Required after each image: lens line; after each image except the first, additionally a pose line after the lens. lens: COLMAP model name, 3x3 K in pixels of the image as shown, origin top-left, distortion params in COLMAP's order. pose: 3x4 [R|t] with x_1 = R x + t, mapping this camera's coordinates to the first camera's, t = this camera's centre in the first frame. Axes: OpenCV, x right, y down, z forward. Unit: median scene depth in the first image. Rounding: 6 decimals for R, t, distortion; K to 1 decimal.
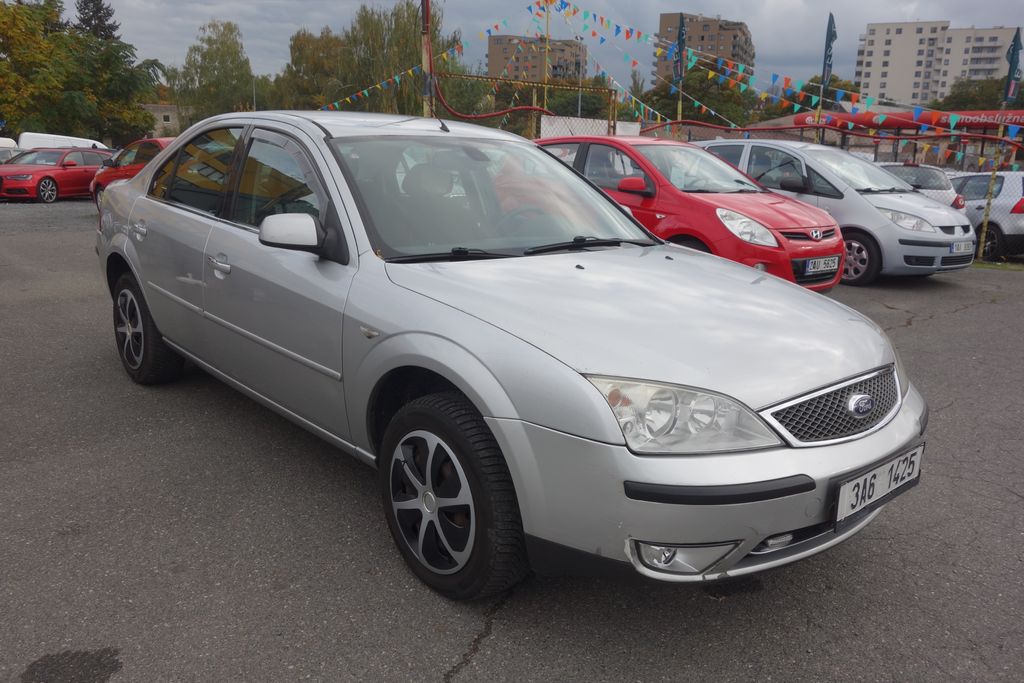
lens RADIAL K [[814.4, 0, 512.0], [0, 814.4, 341.5], [0, 0, 1]] dist [-0.002116, 0.003807]
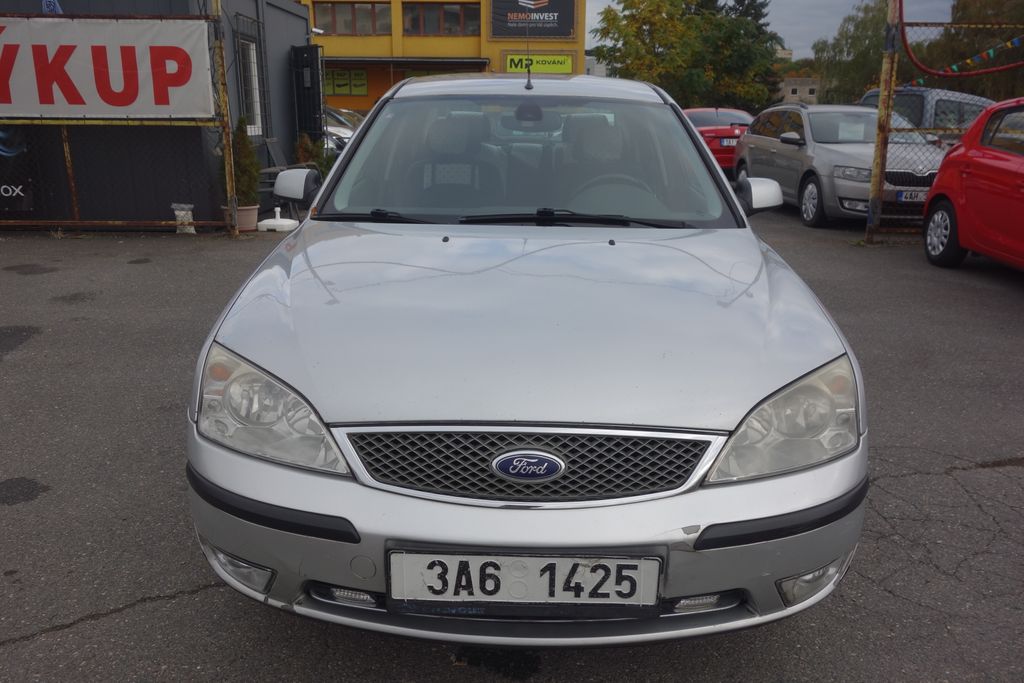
lens RADIAL K [[811.6, 0, 512.0], [0, 811.6, 341.5], [0, 0, 1]] dist [0.006785, -0.003251]
pose [[0.736282, 0.169931, -0.654990, 0.056197], [-0.149393, 0.984891, 0.087587, -0.005469], [0.659977, 0.033362, 0.750545, 0.031035]]
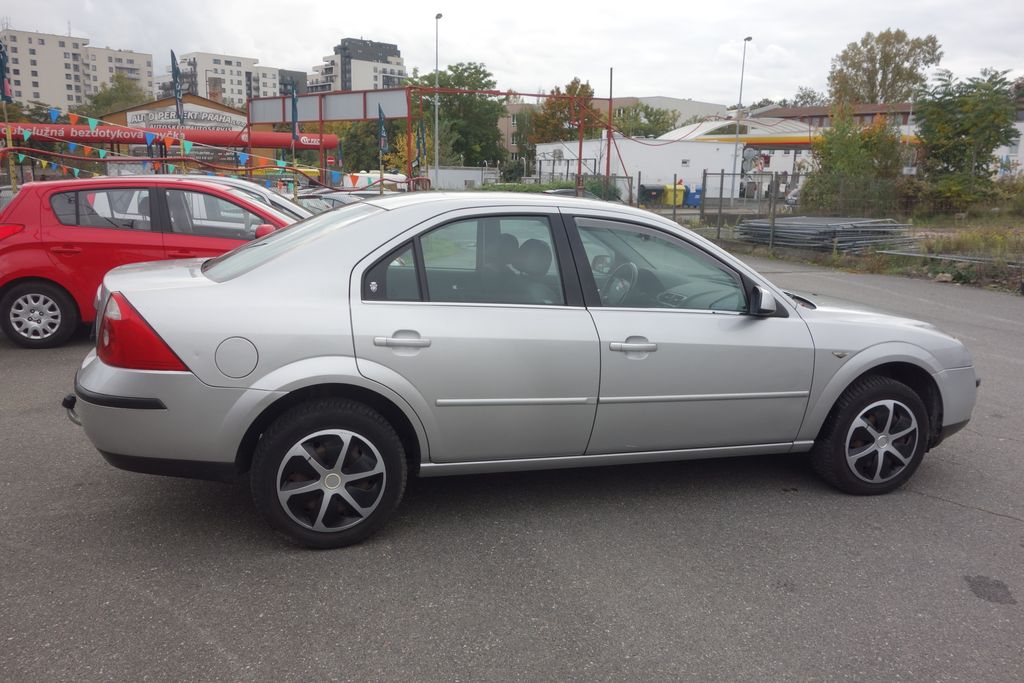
lens RADIAL K [[814.4, 0, 512.0], [0, 814.4, 341.5], [0, 0, 1]] dist [-0.002116, 0.003807]
pose [[0.421234, -0.191494, 0.886506, -0.131949], [0.196939, 0.973446, 0.116696, -0.024746], [-0.885312, 0.125432, 0.447761, 0.063292]]
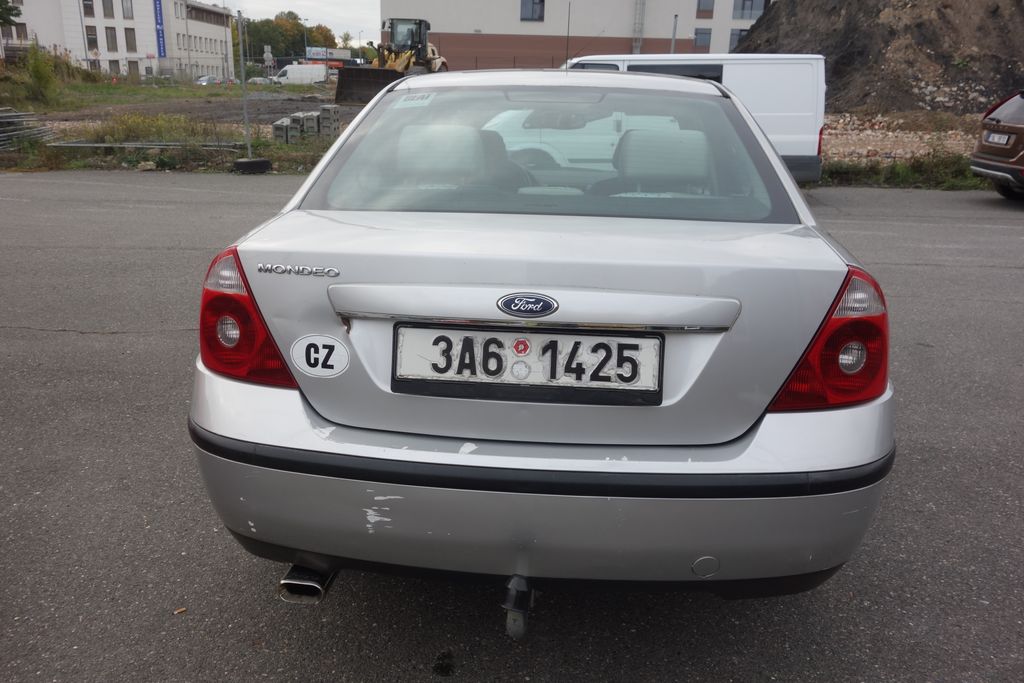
lens RADIAL K [[811.6, 0, 512.0], [0, 811.6, 341.5], [0, 0, 1]] dist [0.006785, -0.003251]
pose [[-0.683663, -0.252995, 0.684543, -0.088818], [0.129145, 0.881246, 0.454672, -0.048053], [-0.718281, 0.399247, -0.569802, 0.184282]]
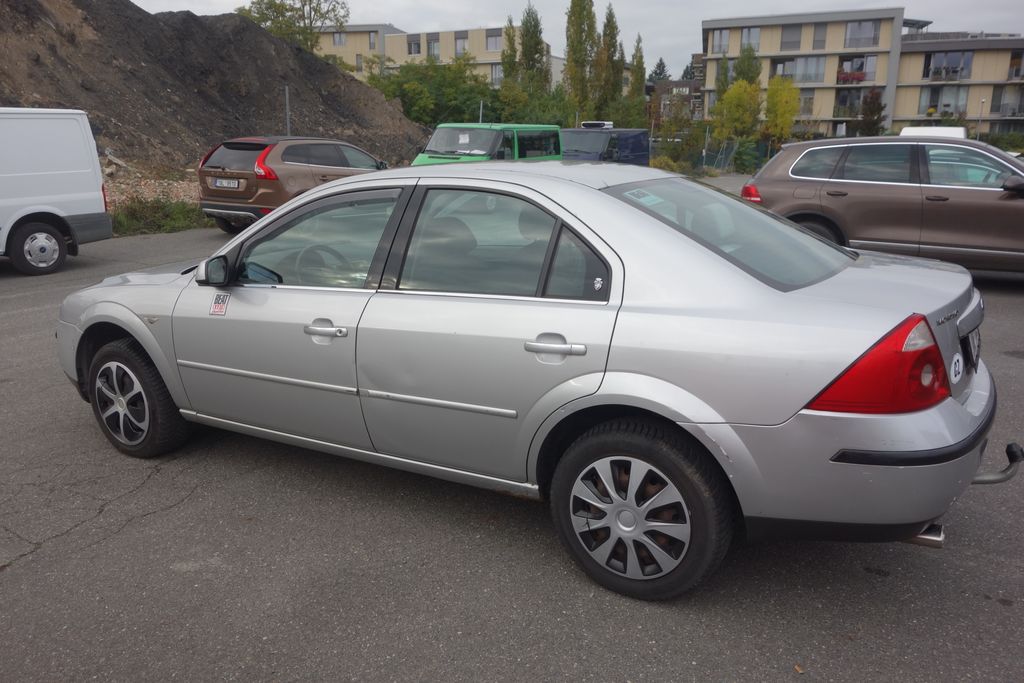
lens RADIAL K [[815.2, 0, 513.1], [0, 815.2, 340.3], [0, 0, 1]] dist [-0.006359, 0.005277]
pose [[-0.951756, 0.041401, -0.304051, 0.010971], [-0.099271, 0.896031, 0.432752, -0.057113], [0.290356, 0.442058, -0.848692, 0.215051]]
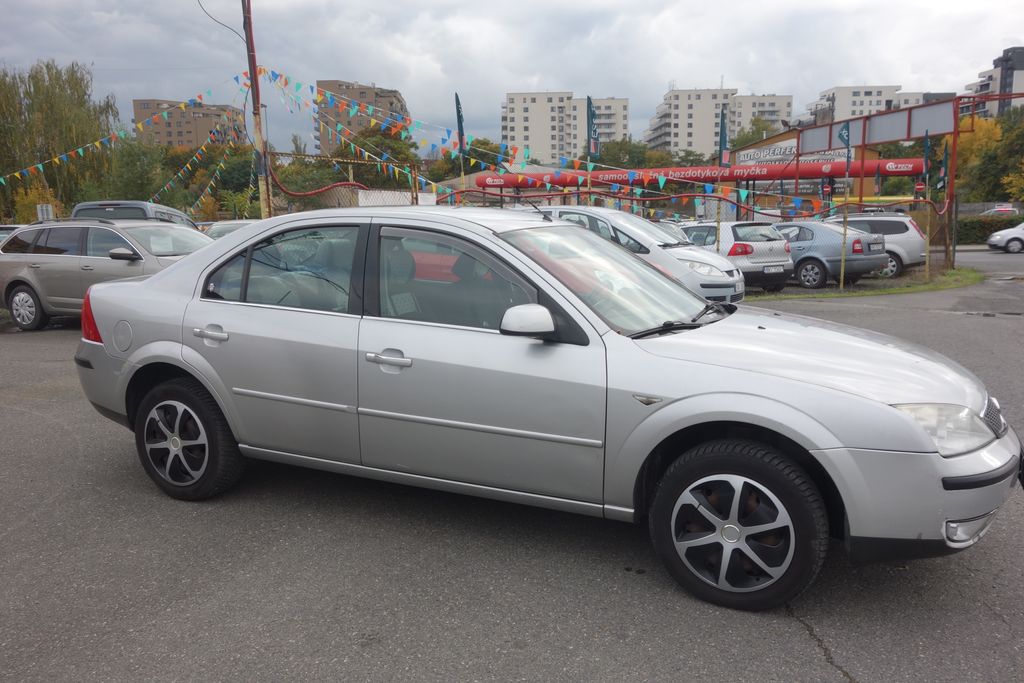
lens RADIAL K [[814.4, 0, 512.0], [0, 814.4, 341.5], [0, 0, 1]] dist [-0.002116, 0.003807]
pose [[0.920531, -0.100729, 0.377459, -0.057650], [0.127809, 0.990669, -0.047324, -0.004674], [-0.369171, 0.091806, 0.924816, -0.000823]]
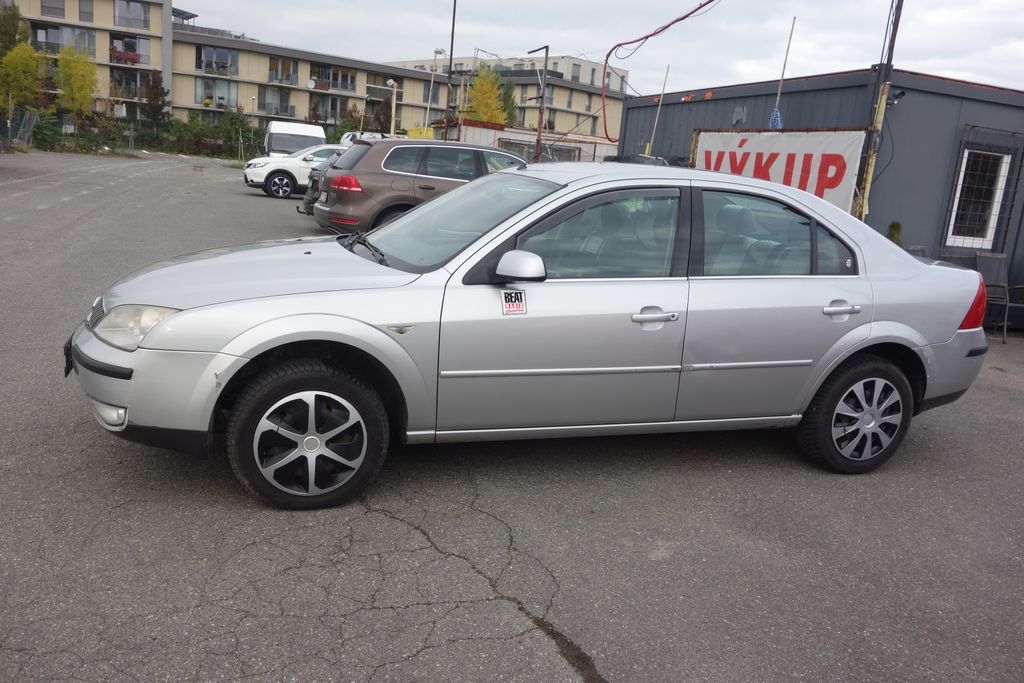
lens RADIAL K [[814.4, 0, 512.0], [0, 814.4, 341.5], [0, 0, 1]] dist [-0.002116, 0.003807]
pose [[-0.385150, 0.134239, -0.913038, 0.103427], [-0.309600, 0.913232, 0.264867, -0.034198], [0.869372, 0.384690, -0.310171, 0.146237]]
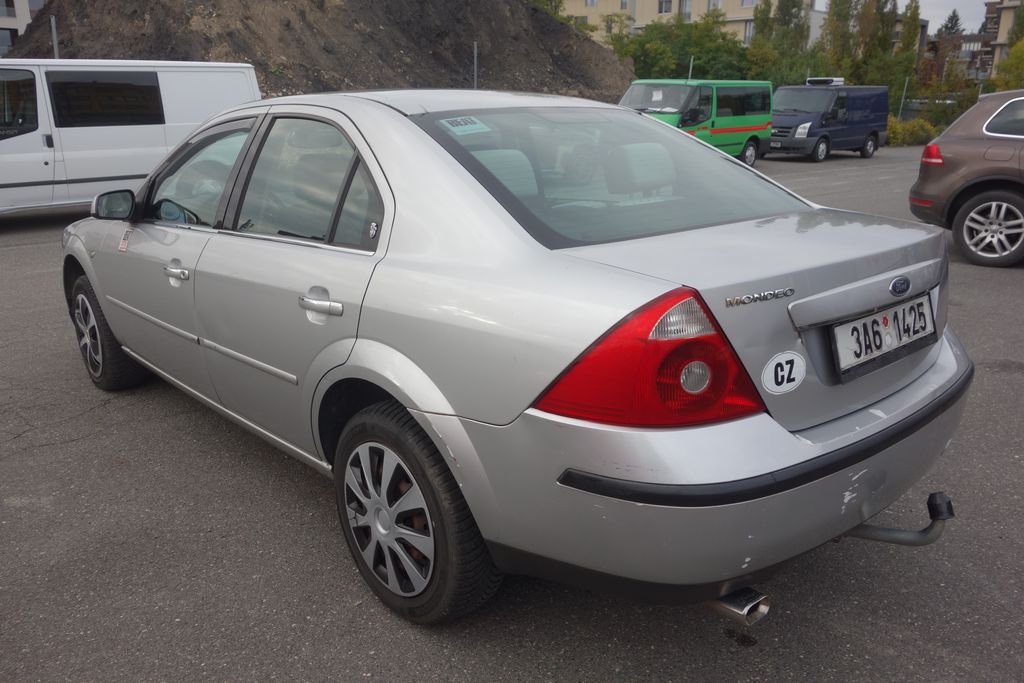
lens RADIAL K [[814.4, 0, 512.0], [0, 814.4, 341.5], [0, 0, 1]] dist [-0.002116, 0.003807]
pose [[-0.999432, -0.029311, -0.016623, -0.031442], [-0.033696, 0.870896, 0.490311, -0.052811], [0.000105, 0.490593, -0.871389, 0.208229]]
